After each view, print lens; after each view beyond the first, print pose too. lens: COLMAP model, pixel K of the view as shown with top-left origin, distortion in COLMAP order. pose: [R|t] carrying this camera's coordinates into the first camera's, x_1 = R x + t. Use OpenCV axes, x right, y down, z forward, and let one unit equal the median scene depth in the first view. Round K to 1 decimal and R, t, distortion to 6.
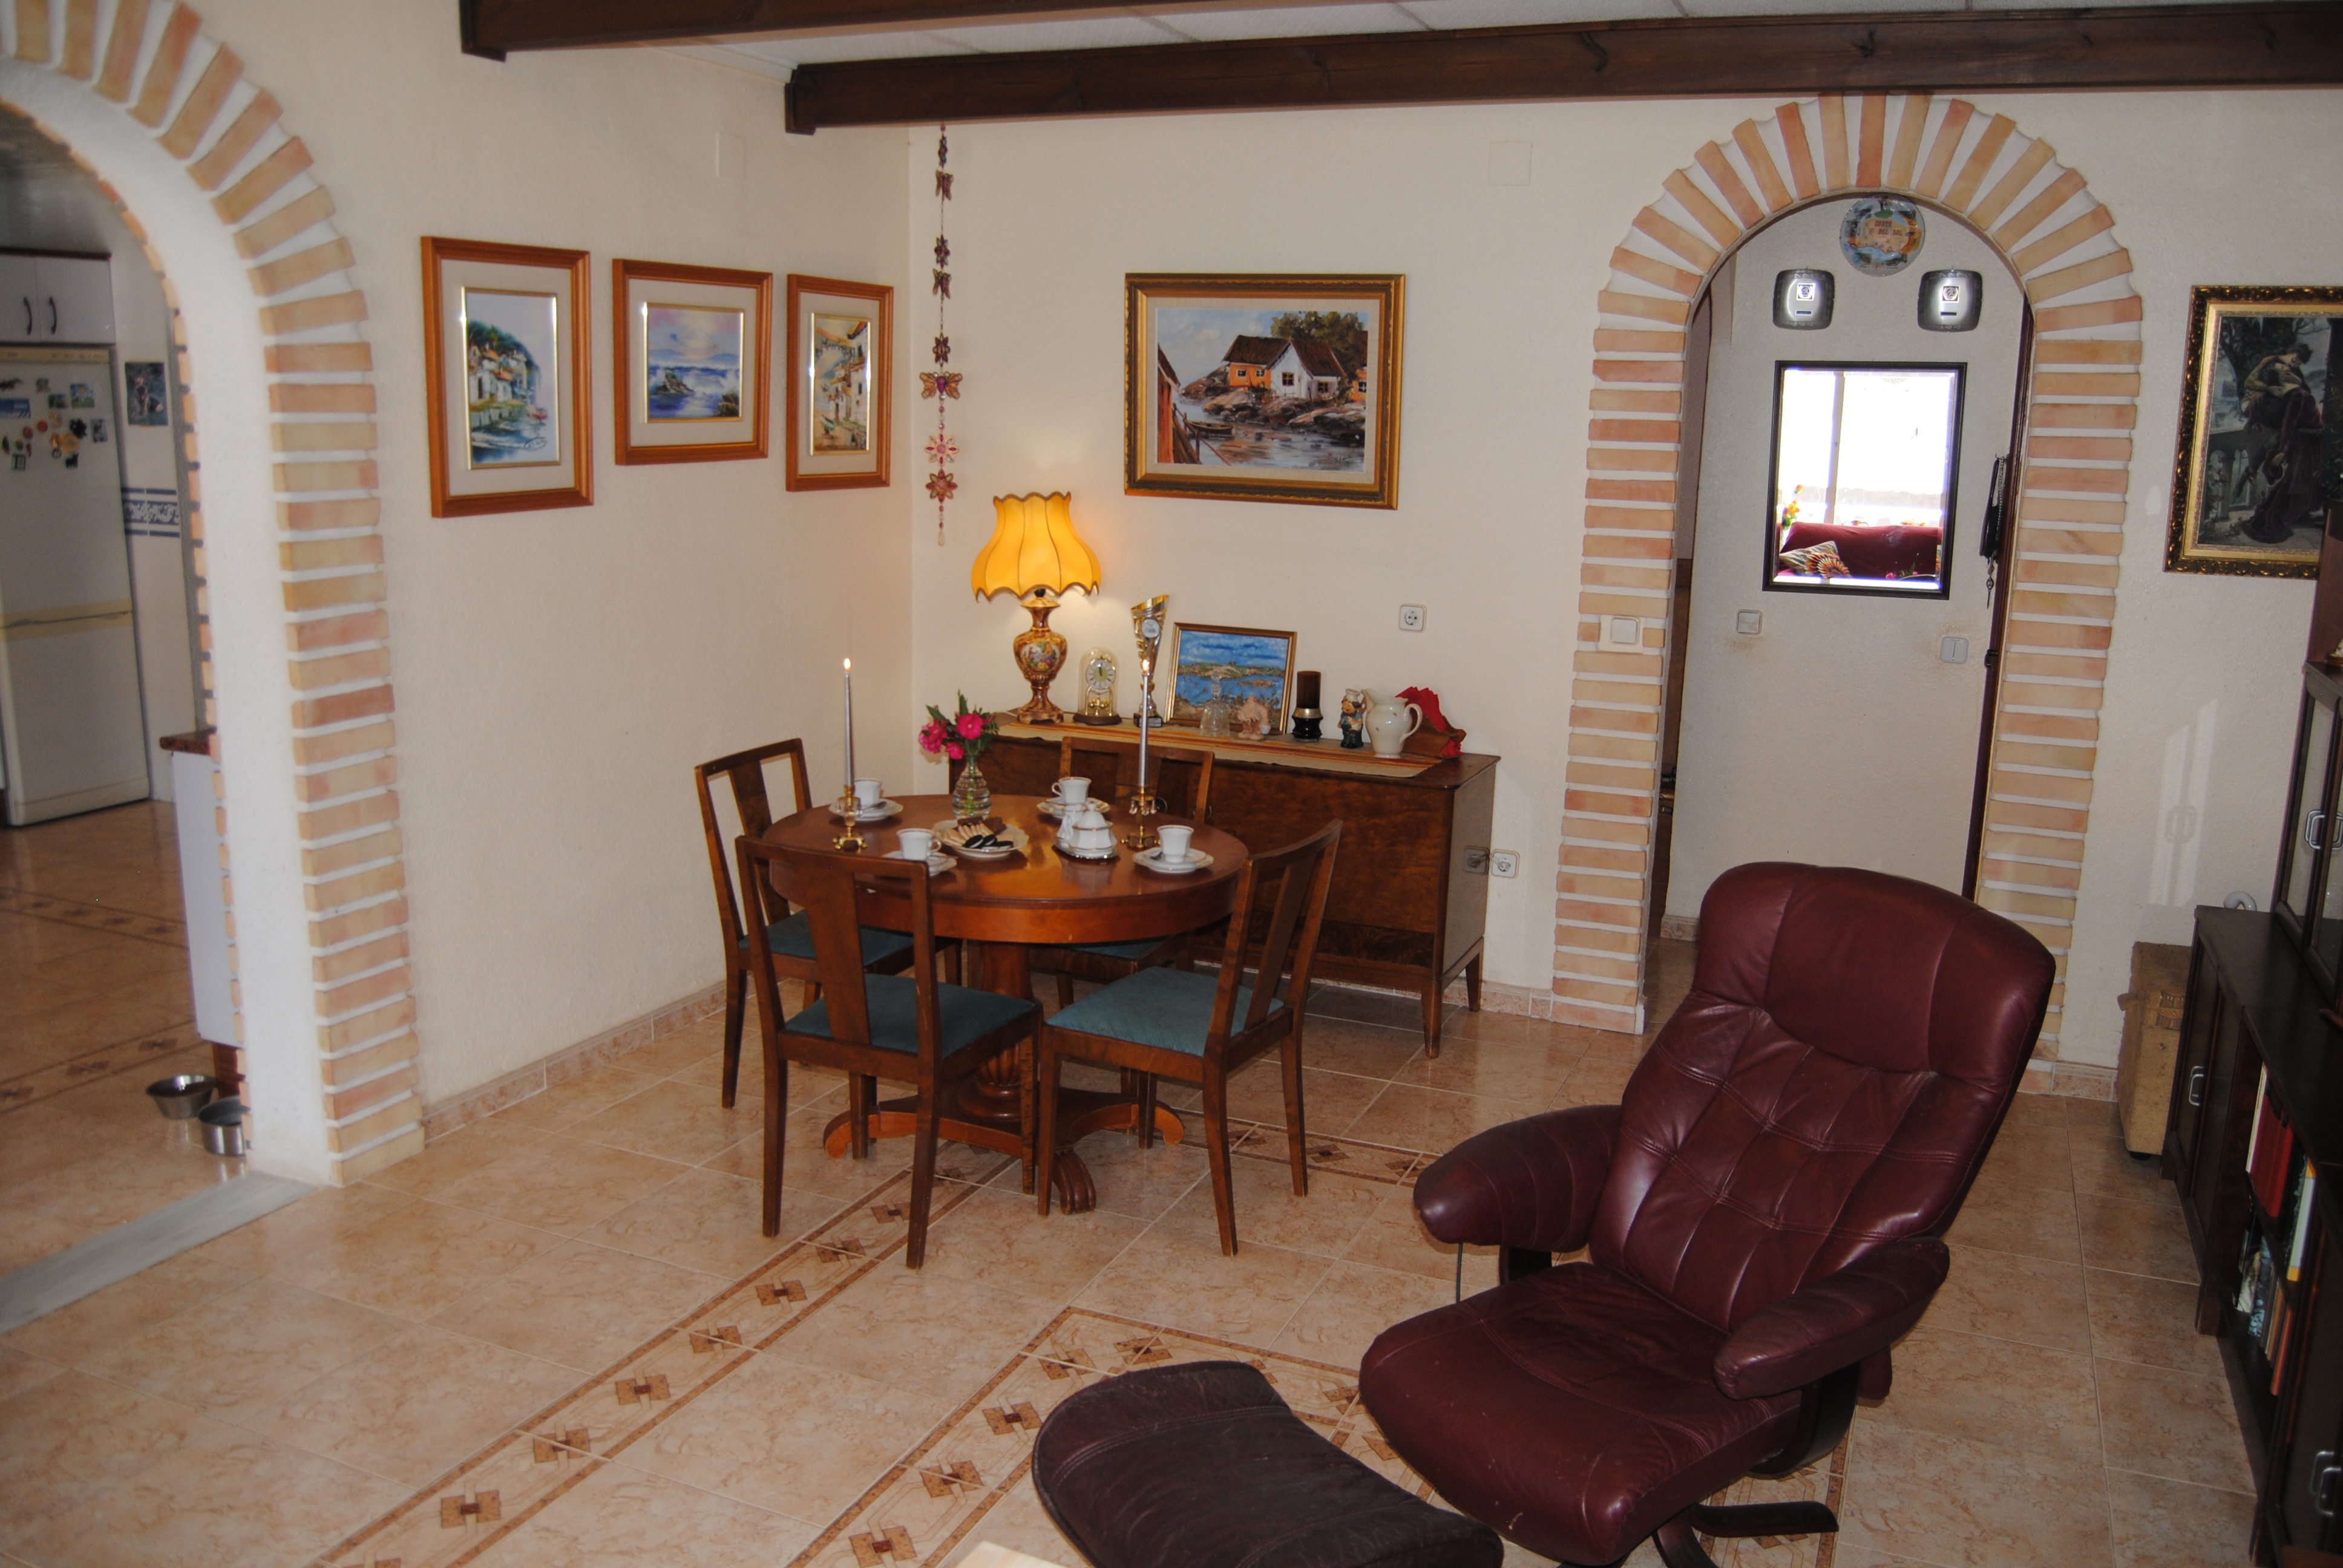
lens RADIAL K [[1842.9, 0, 1201.8], [0, 1842.9, 787.8], [0, 0, 1]] dist [-0.097141, 0.044602]
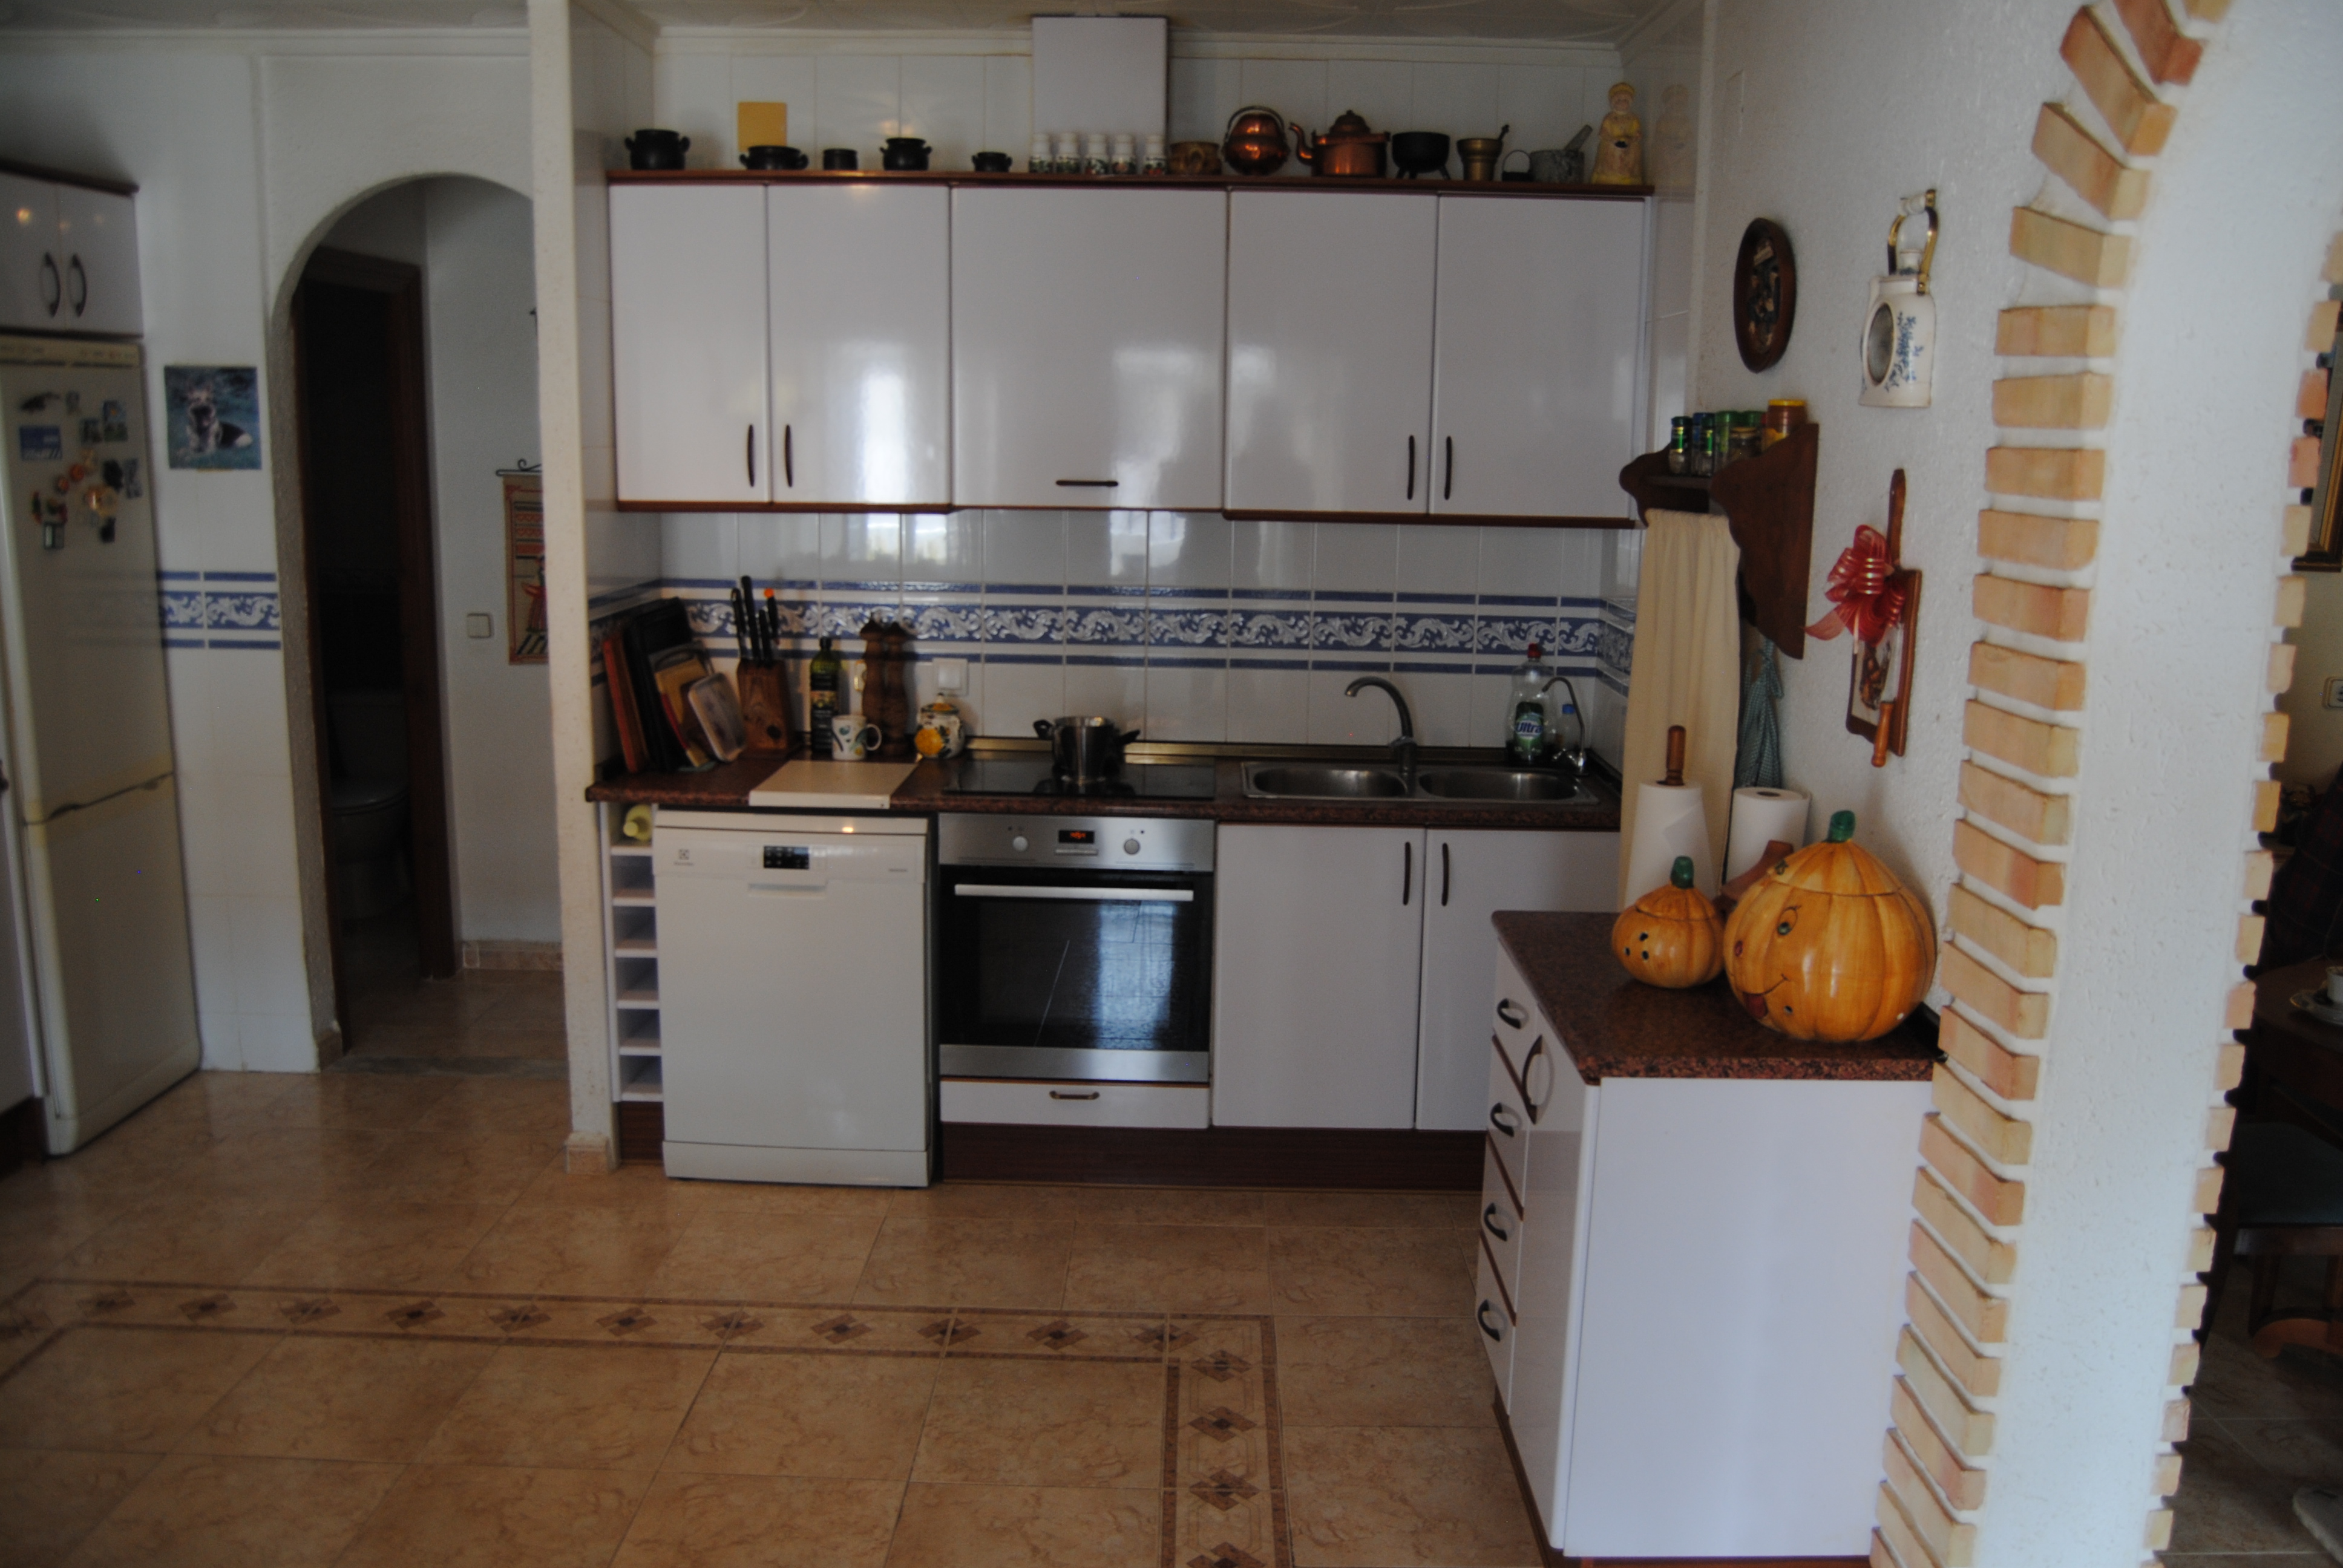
lens RADIAL K [[1842.9, 0, 1201.8], [0, 1842.9, 787.8], [0, 0, 1]] dist [-0.097141, 0.044602]
pose [[0.917011, -0.079473, 0.390865, -0.728515], [0.080613, 0.996654, 0.013519, -0.103758], [-0.390632, 0.019112, 0.920349, 0.420734]]
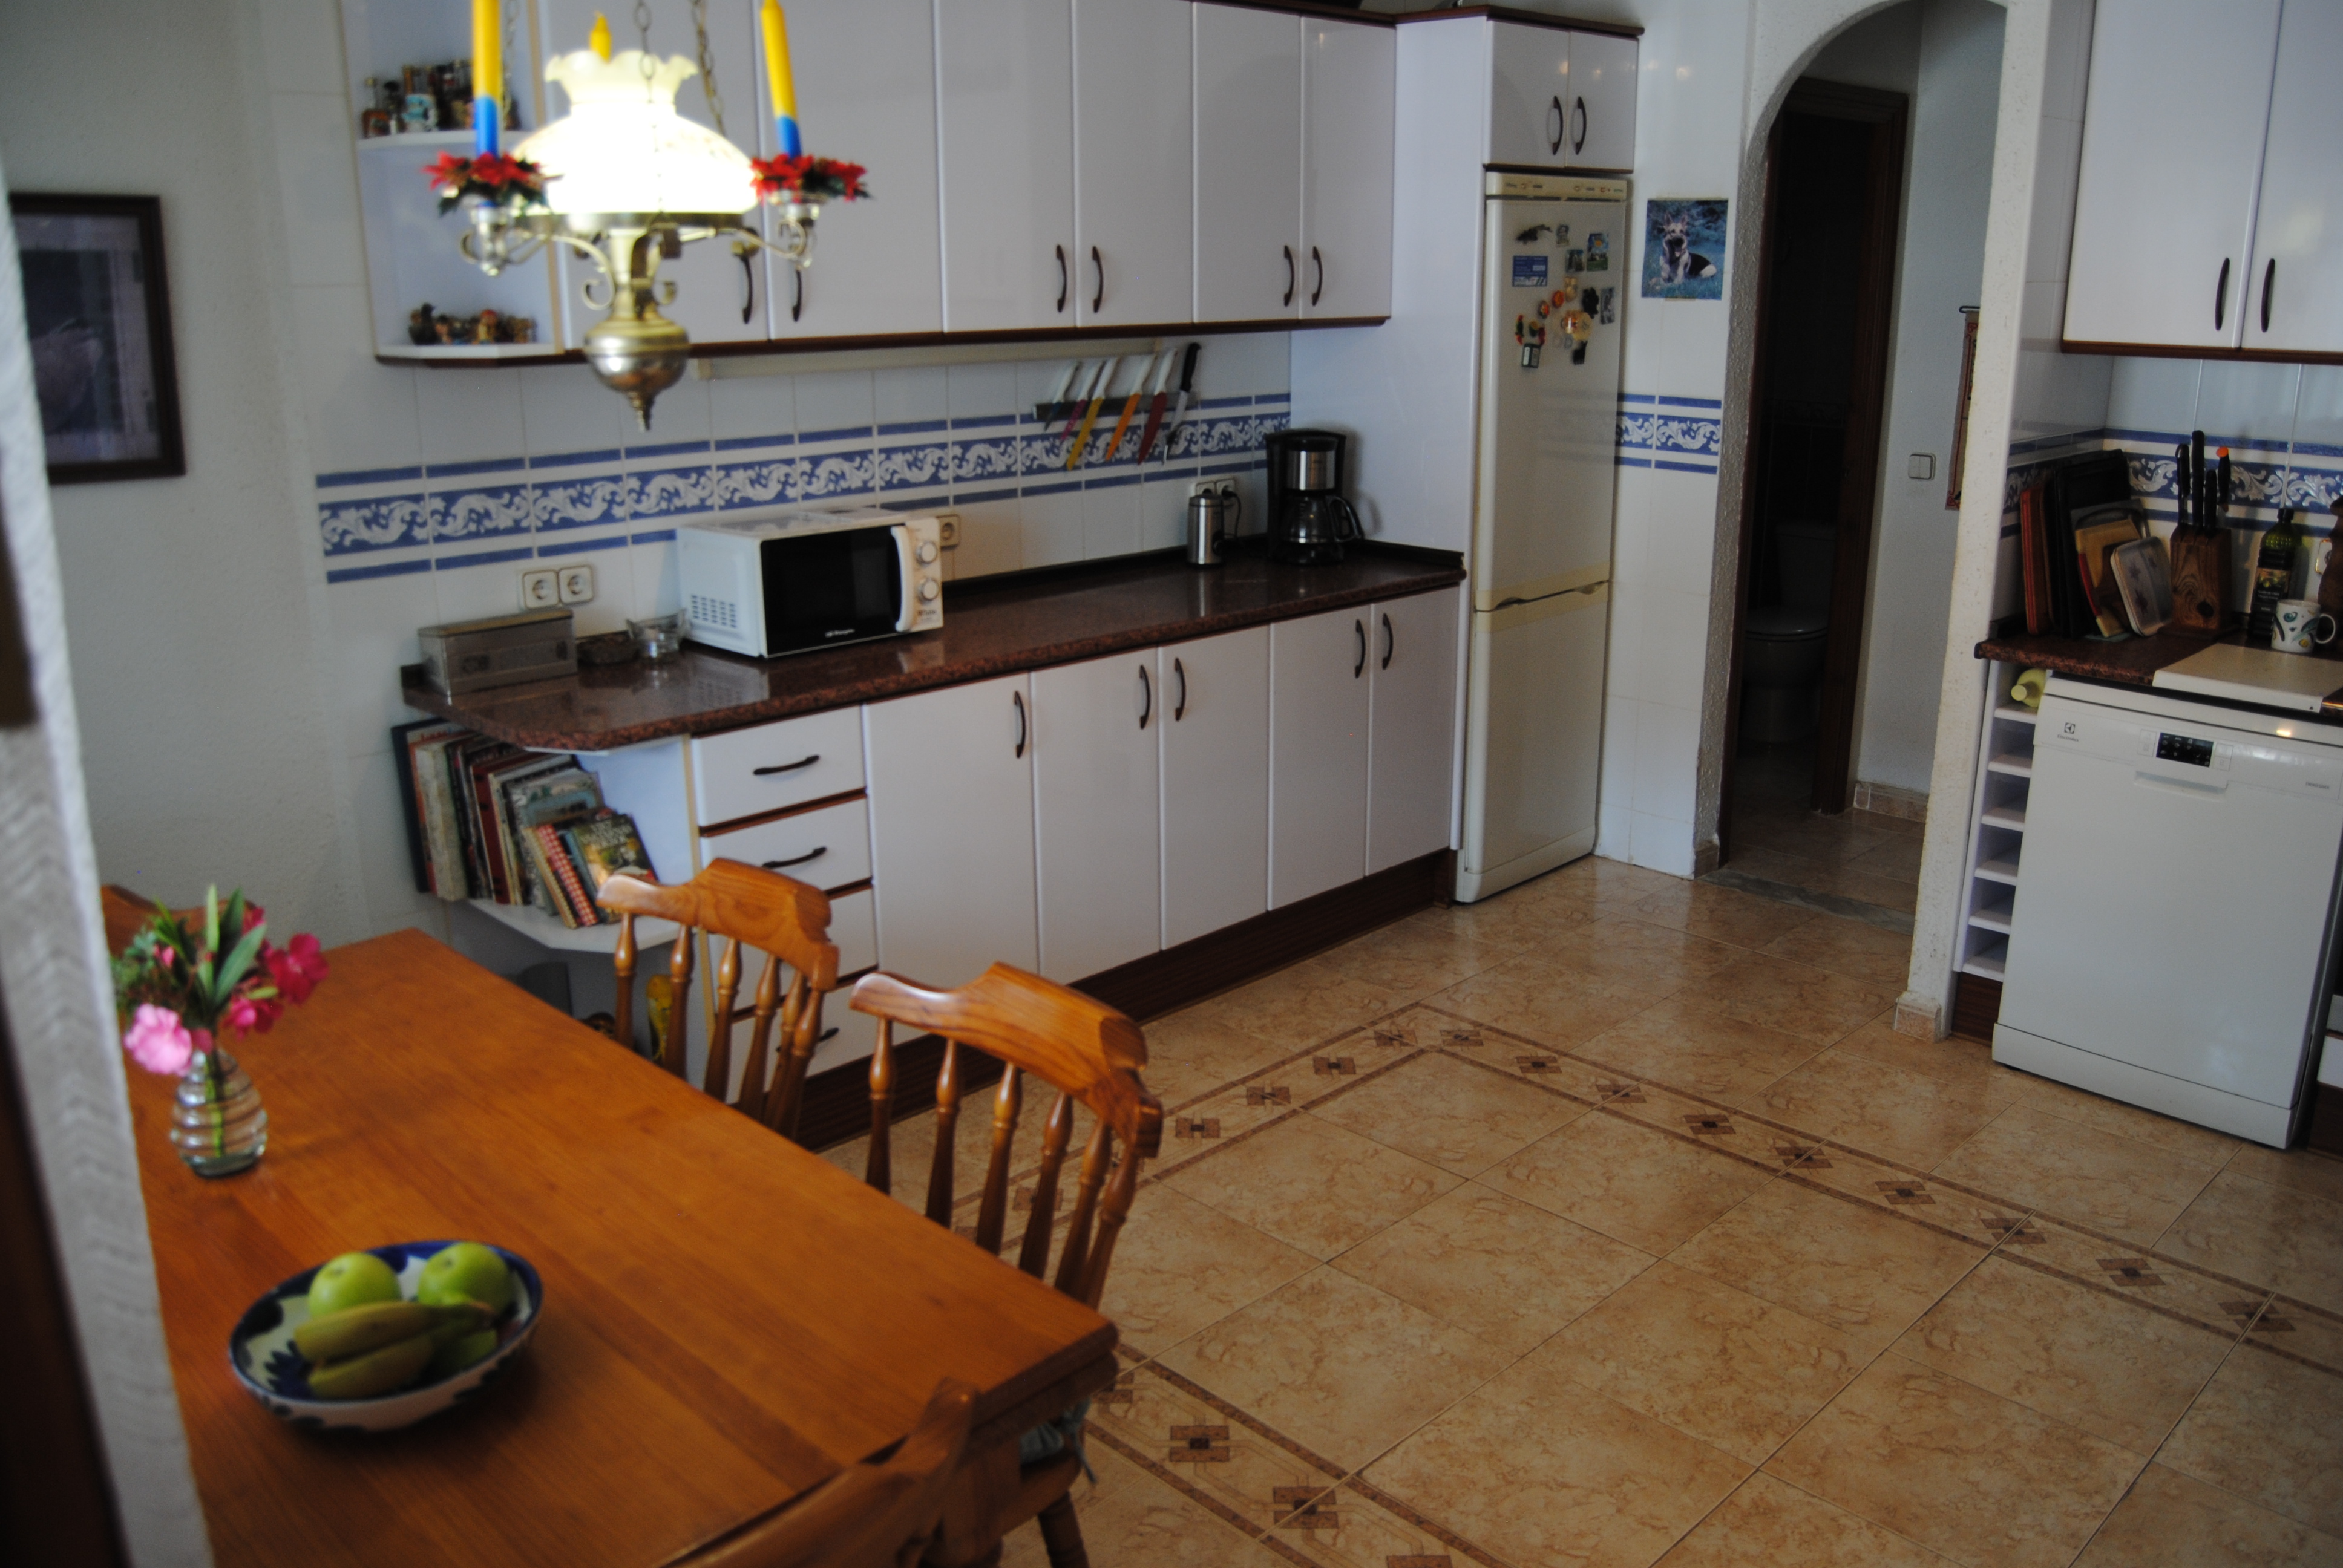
lens RADIAL K [[1842.9, 0, 1201.8], [0, 1842.9, 787.8], [0, 0, 1]] dist [-0.097141, 0.044602]
pose [[0.930418, 0.078336, -0.358031, -0.691514], [-0.050314, 0.994942, 0.086937, -0.104112], [0.363031, -0.062874, 0.929654, 0.435279]]
